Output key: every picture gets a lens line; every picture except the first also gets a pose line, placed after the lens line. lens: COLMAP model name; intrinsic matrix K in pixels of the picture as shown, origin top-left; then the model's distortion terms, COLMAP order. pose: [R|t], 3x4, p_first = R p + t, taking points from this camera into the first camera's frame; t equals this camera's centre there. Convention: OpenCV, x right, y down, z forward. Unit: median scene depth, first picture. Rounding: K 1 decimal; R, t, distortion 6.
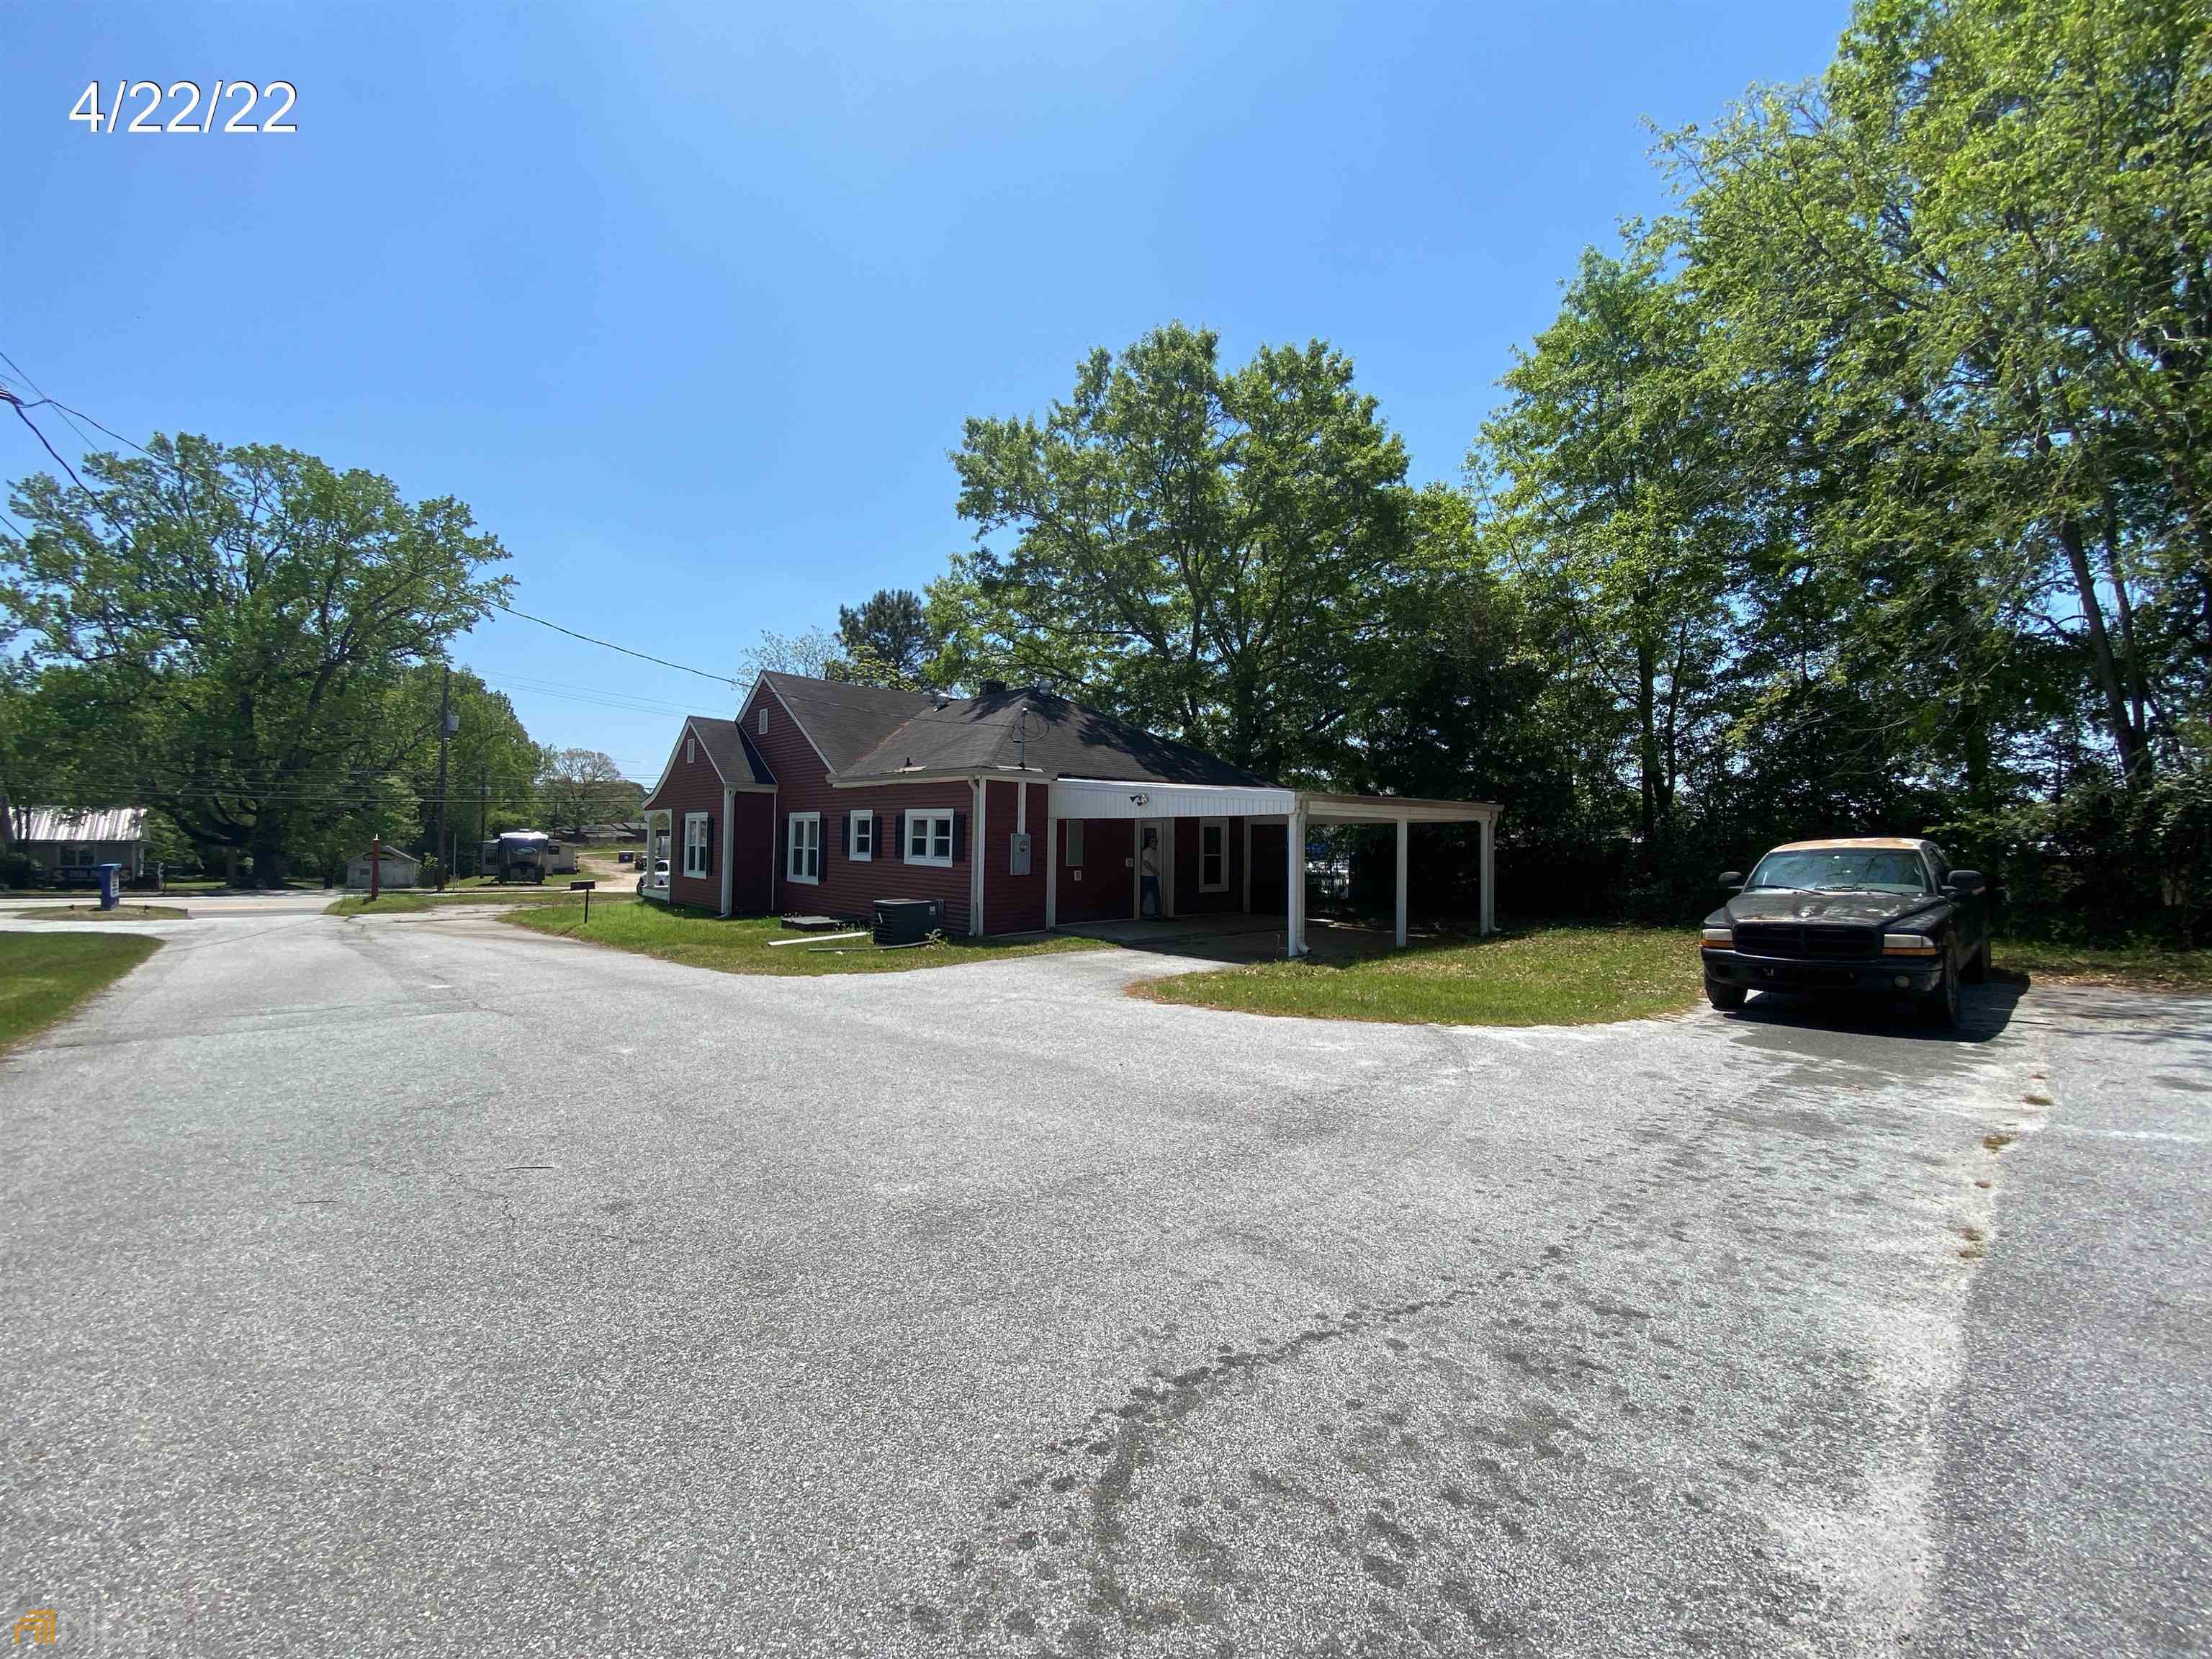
lens RADIAL K [[891.7, 0, 1151.7], [0, 891.7, 830.4], [0, 0, 1]] dist [-0.010345, -0.007284]
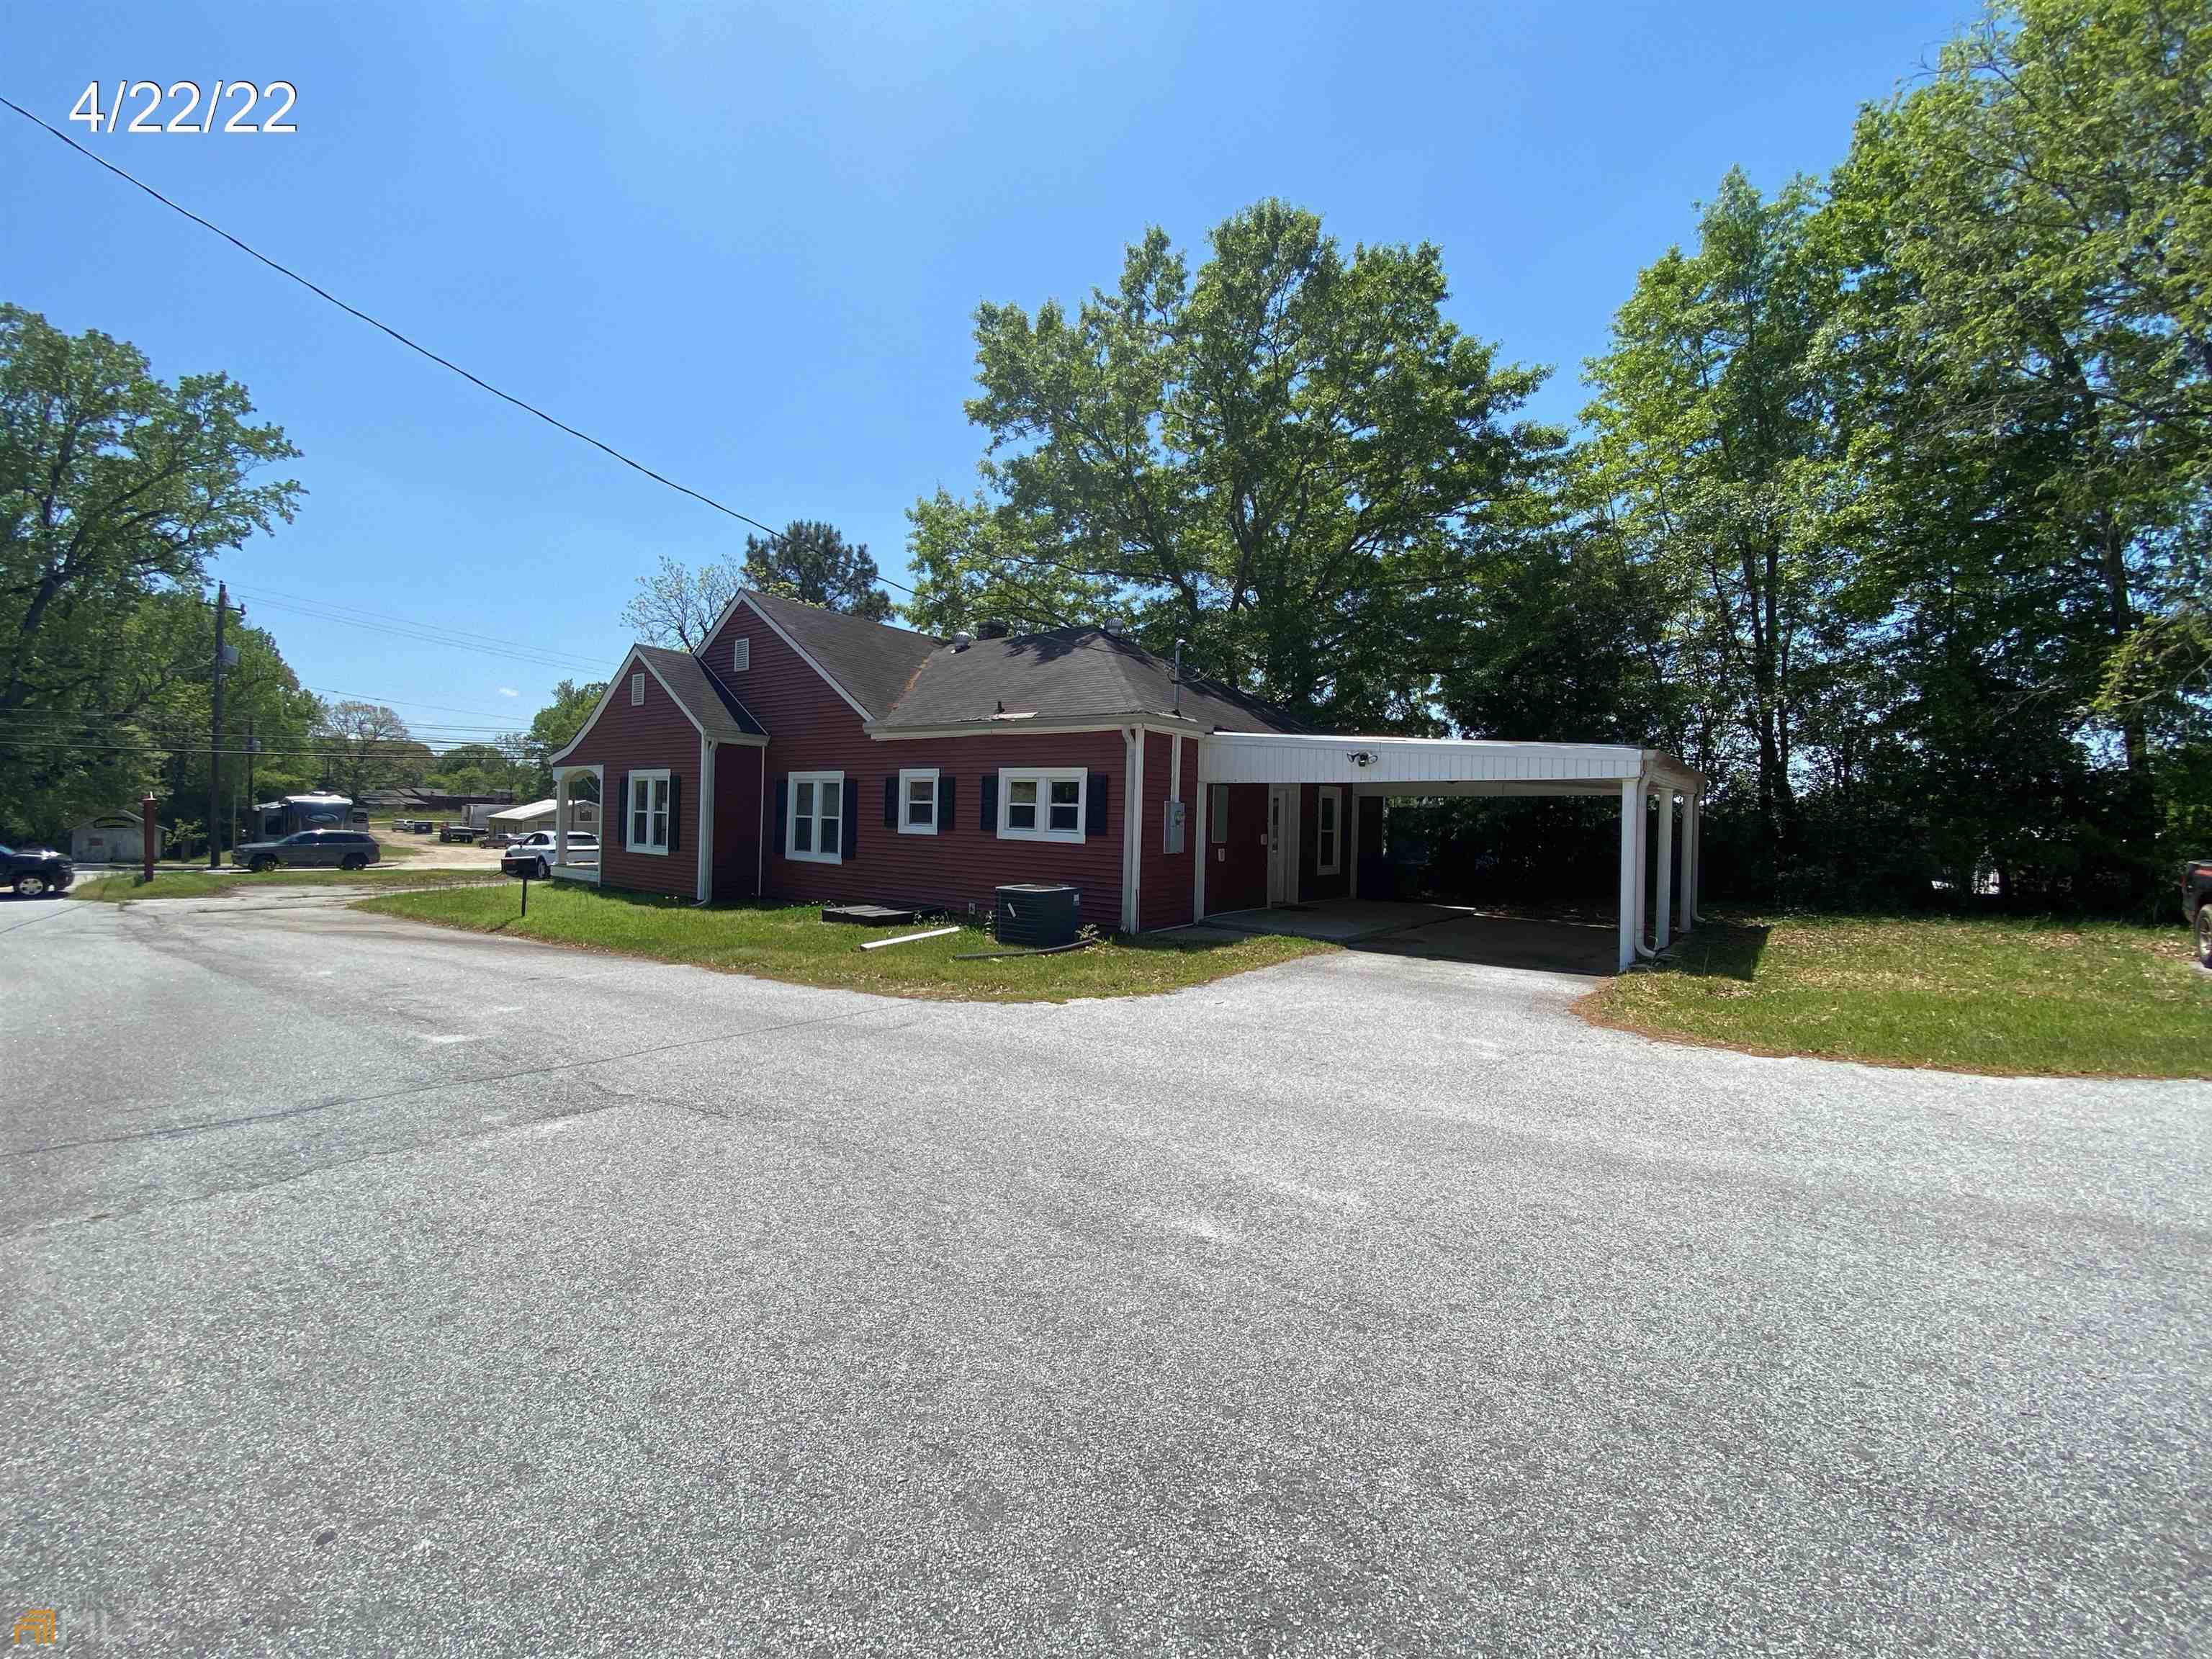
lens RADIAL K [[891.7, 0, 1127.4], [0, 891.7, 831.8], [0, 0, 1]] dist [-0.010345, -0.007284]
pose [[0.986788, 0.010973, 0.161647, -0.212207], [-0.015249, 0.999565, 0.025233, 0.007716], [-0.161300, -0.027364, 0.986526, 0.157351]]
